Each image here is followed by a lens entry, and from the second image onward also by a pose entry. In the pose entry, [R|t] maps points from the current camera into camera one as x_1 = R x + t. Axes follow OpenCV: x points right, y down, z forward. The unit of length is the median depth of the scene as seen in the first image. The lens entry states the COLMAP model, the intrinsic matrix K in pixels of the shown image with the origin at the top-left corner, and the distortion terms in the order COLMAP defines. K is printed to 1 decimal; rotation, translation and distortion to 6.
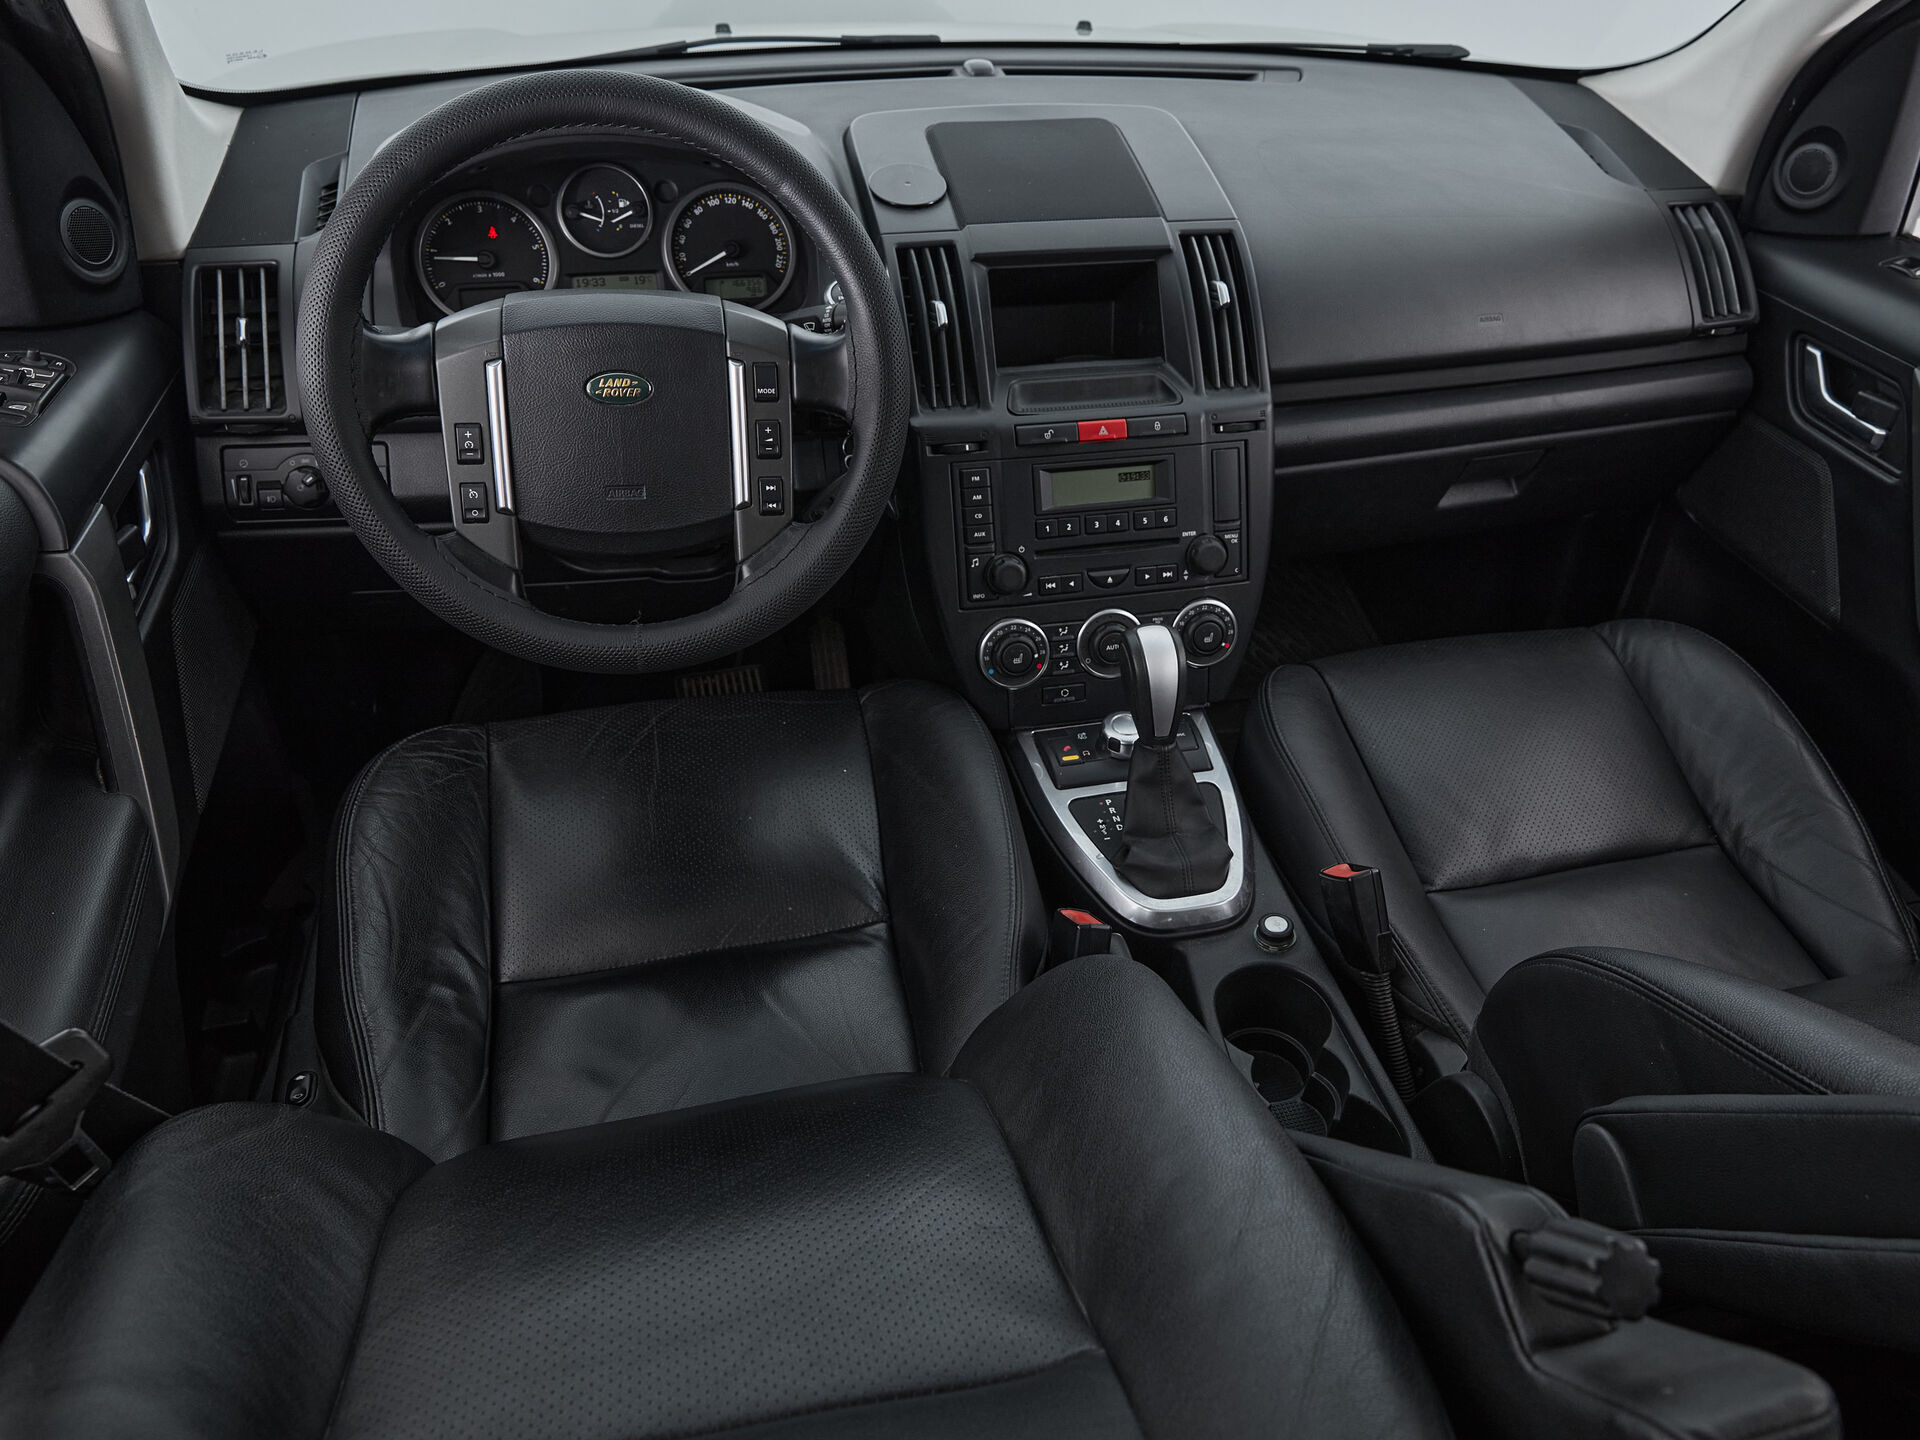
lens RADIAL K [[1462.1, 0, 1023.5], [0, 1462.1, 706.0], [0, 0, 1]] dist [-0.002000, 0.000193]
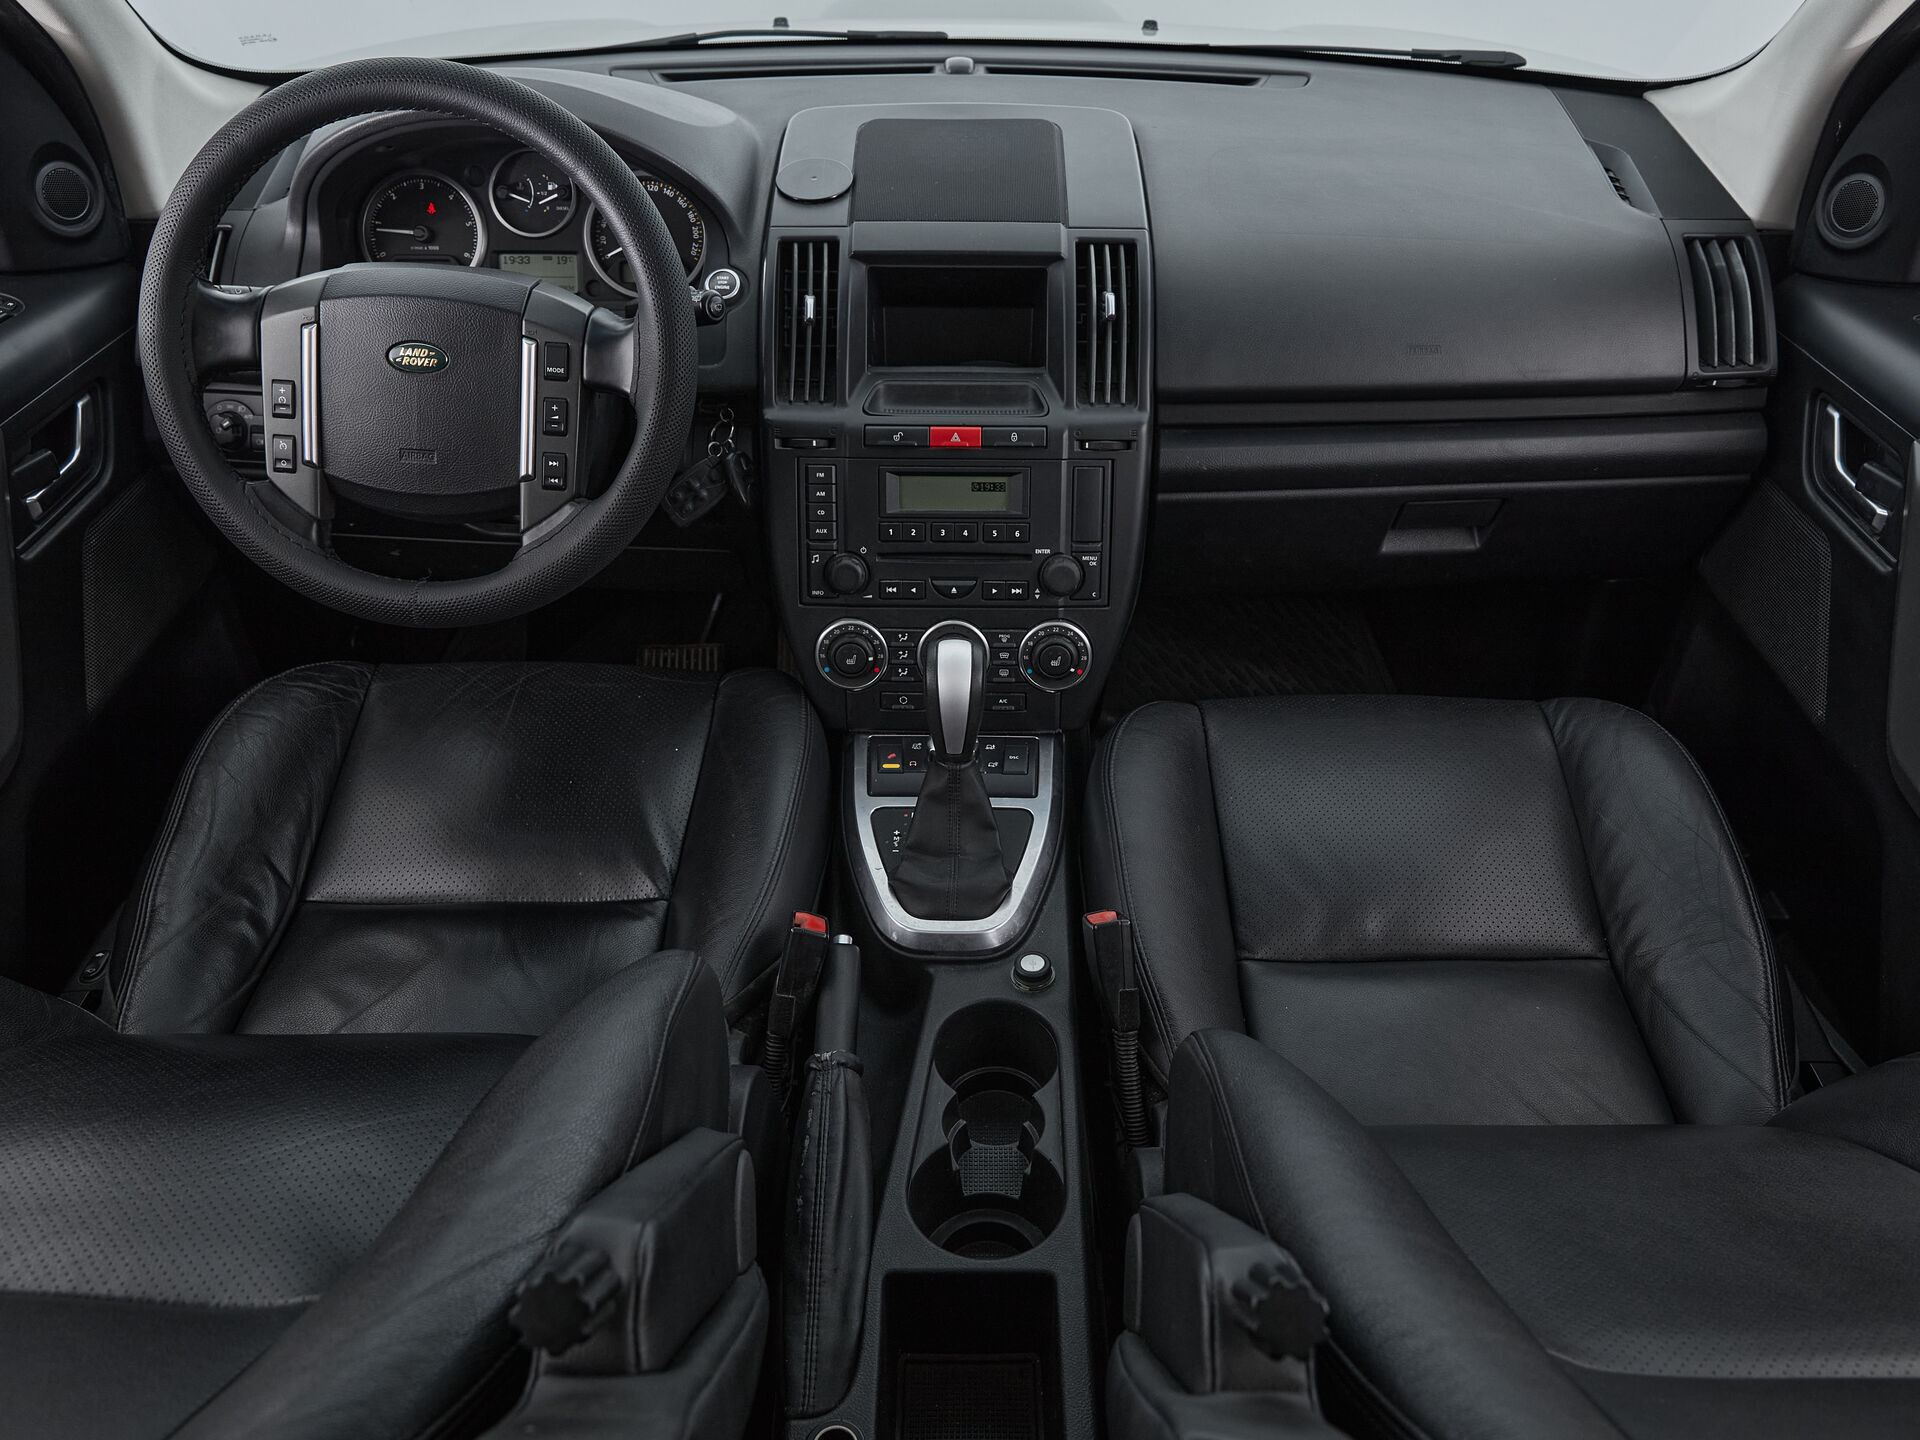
lens RADIAL K [[1462.1, 0, 954.8], [0, 1462.1, 719.7], [0, 0, 1]] dist [-0.002000, 0.000193]
pose [[0.966013, 0.122357, -0.227700, 0.294667], [-0.121168, 0.992445, 0.019247, -0.019470], [0.228335, 0.008997, 0.973541, 0.049197]]
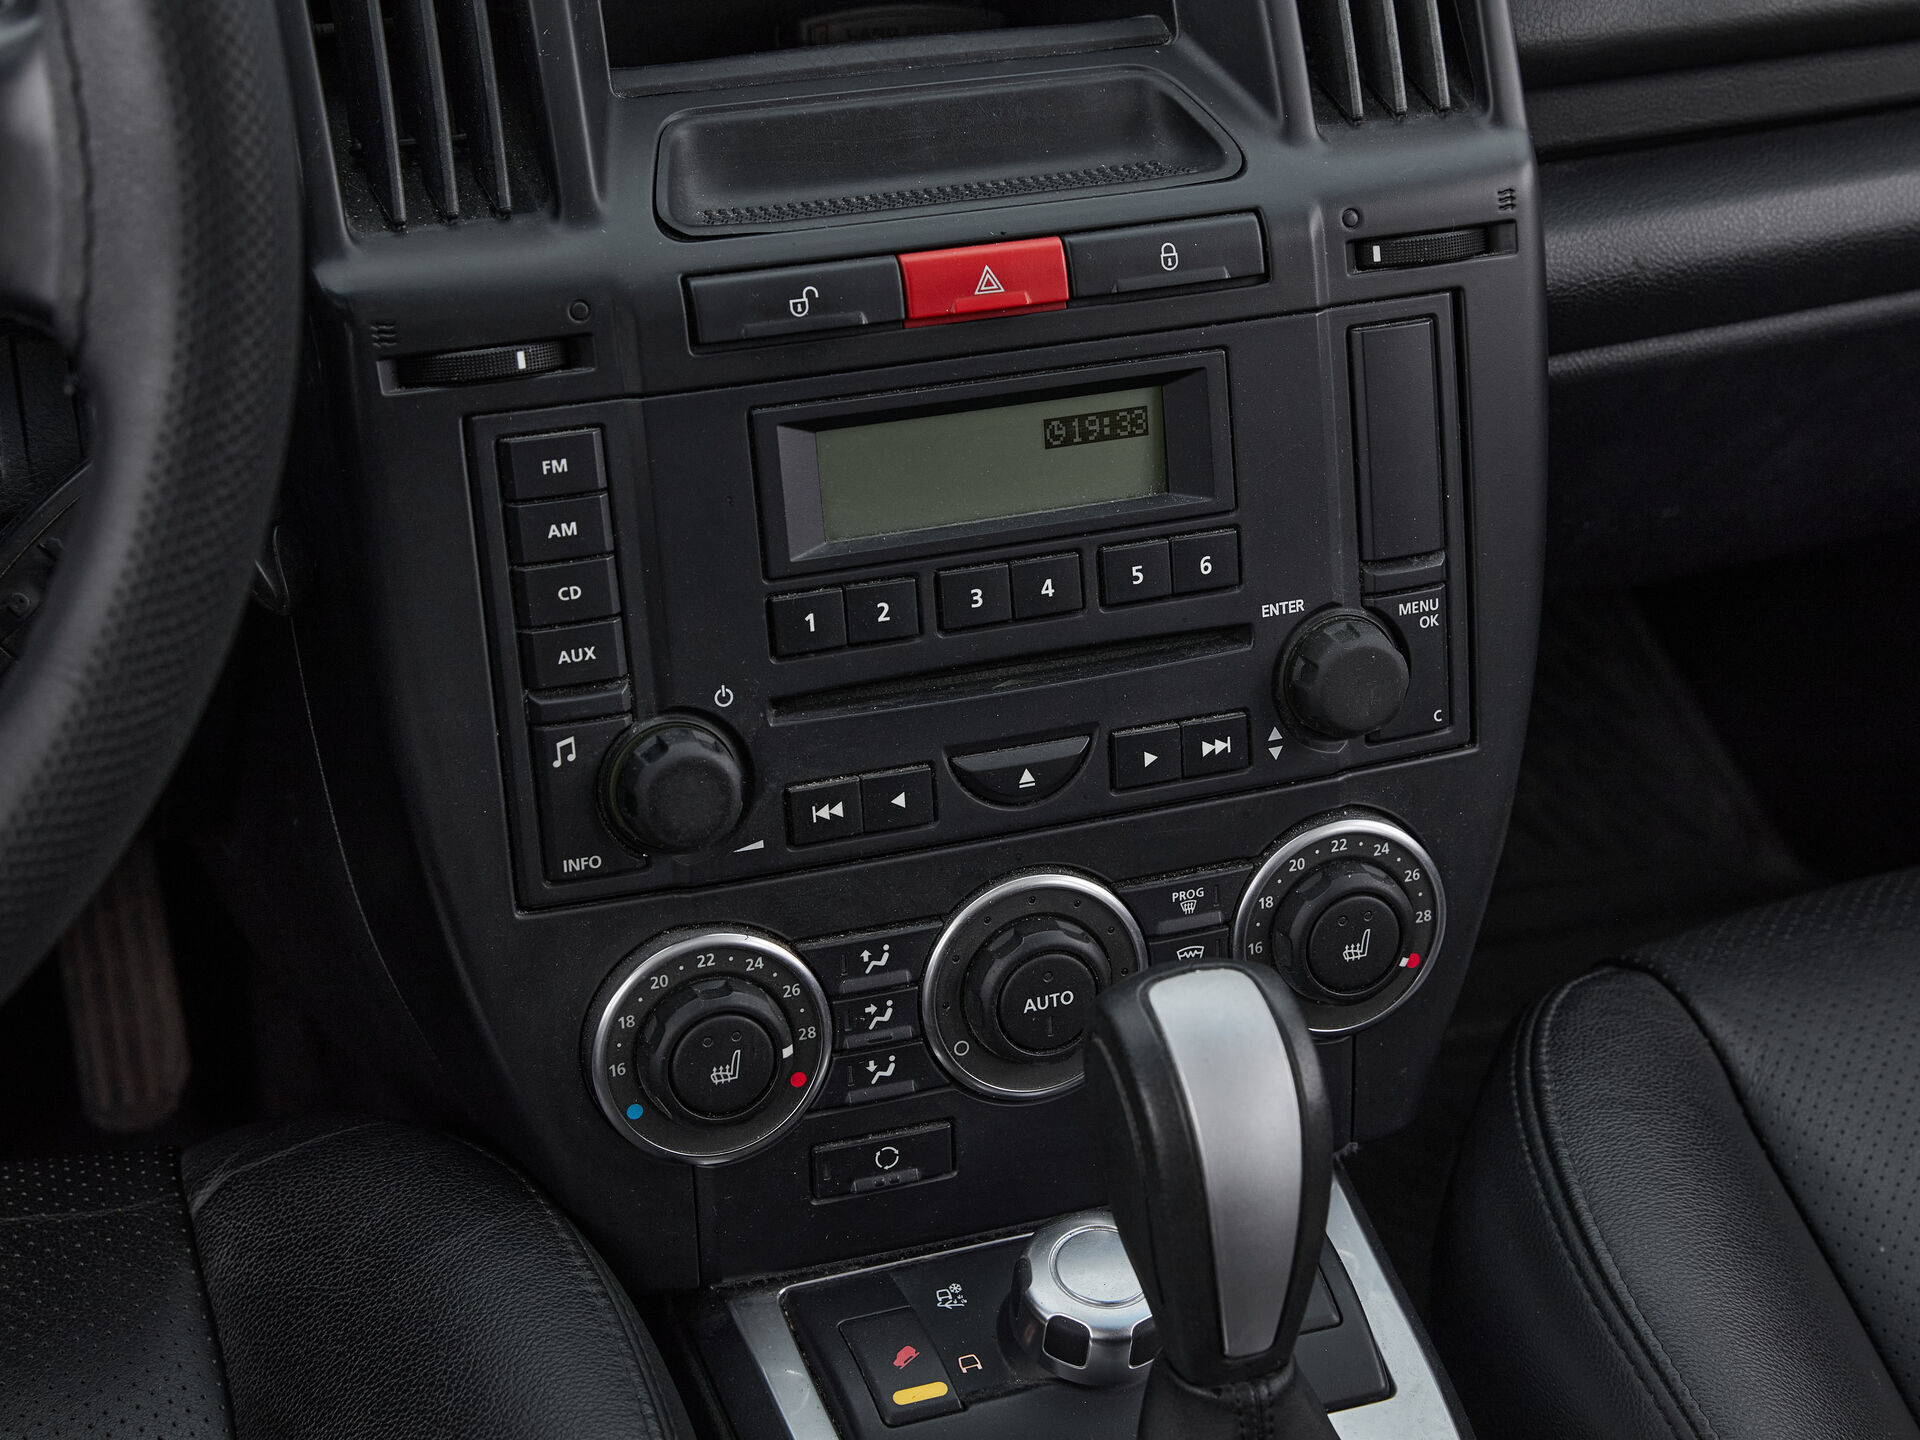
lens RADIAL K [[3476.2, 0, 972.7], [0, 3476.2, 707.4], [0, 0, 1]] dist [-0.025043, 0.000000]
pose [[0.995200, -0.041951, 0.088413, -0.013140], [0.042029, 0.999116, 0.000985, -0.102432], [-0.088376, 0.002736, 0.996083, 0.304858]]
